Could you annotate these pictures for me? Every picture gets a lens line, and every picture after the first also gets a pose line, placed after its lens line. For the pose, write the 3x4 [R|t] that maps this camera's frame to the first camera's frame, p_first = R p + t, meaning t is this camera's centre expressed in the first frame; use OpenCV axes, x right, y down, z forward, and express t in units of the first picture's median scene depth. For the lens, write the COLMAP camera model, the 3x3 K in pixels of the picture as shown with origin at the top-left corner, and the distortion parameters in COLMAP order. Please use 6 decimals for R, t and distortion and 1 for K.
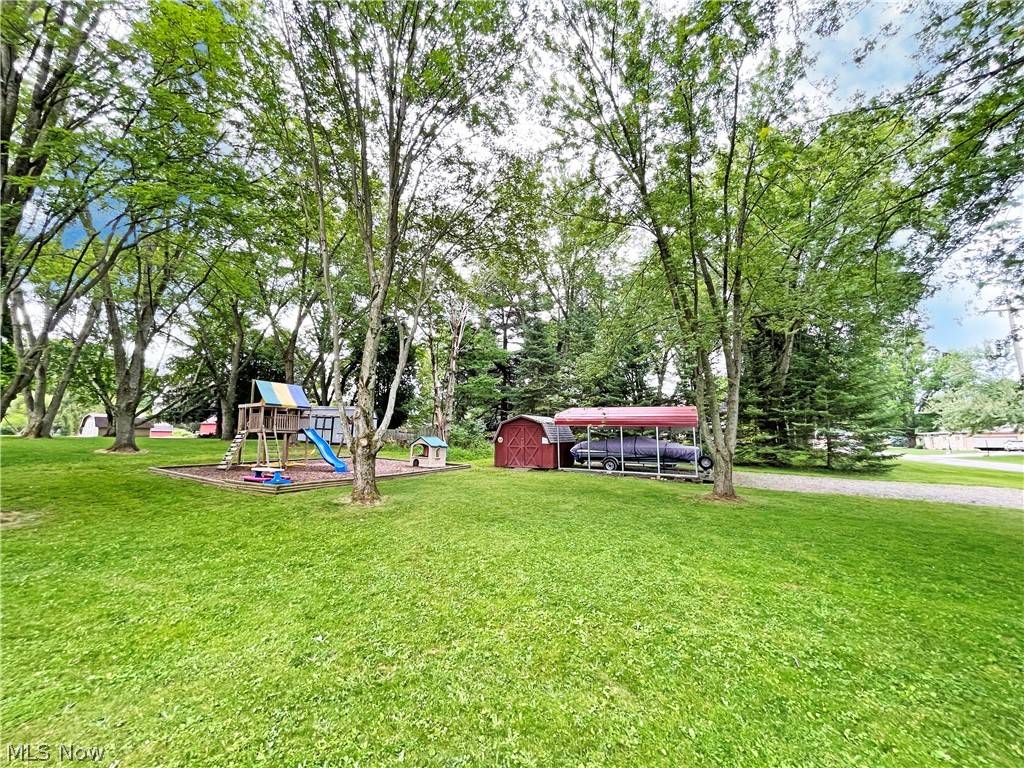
lens RADIAL K [[413.6, 0, 516.9], [0, 413.6, 387.8], [0, 0, 1]] dist [-0.001315, -0.000695]
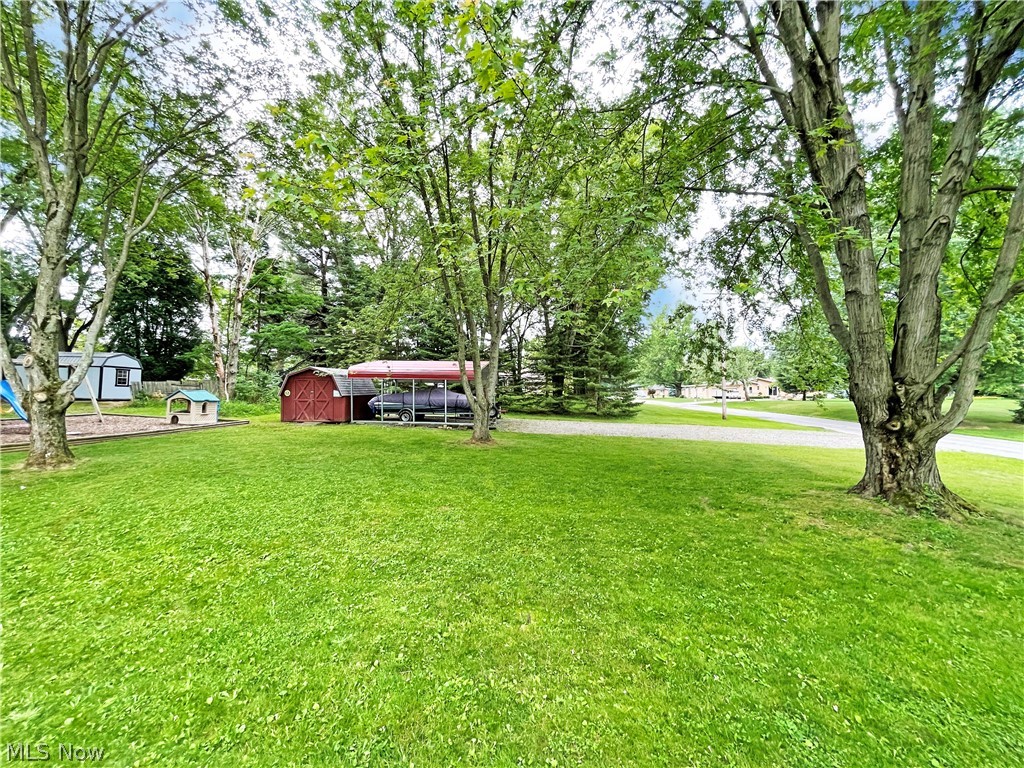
lens RADIAL K [[413.6, 0, 511.7], [0, 413.6, 384.8], [0, 0, 1]] dist [-0.001315, -0.000695]
pose [[0.934822, 0.000306, 0.355116, 0.110542], [-0.038073, 0.994322, 0.099368, -0.004977], [-0.353069, -0.106412, 0.929526, -0.048487]]
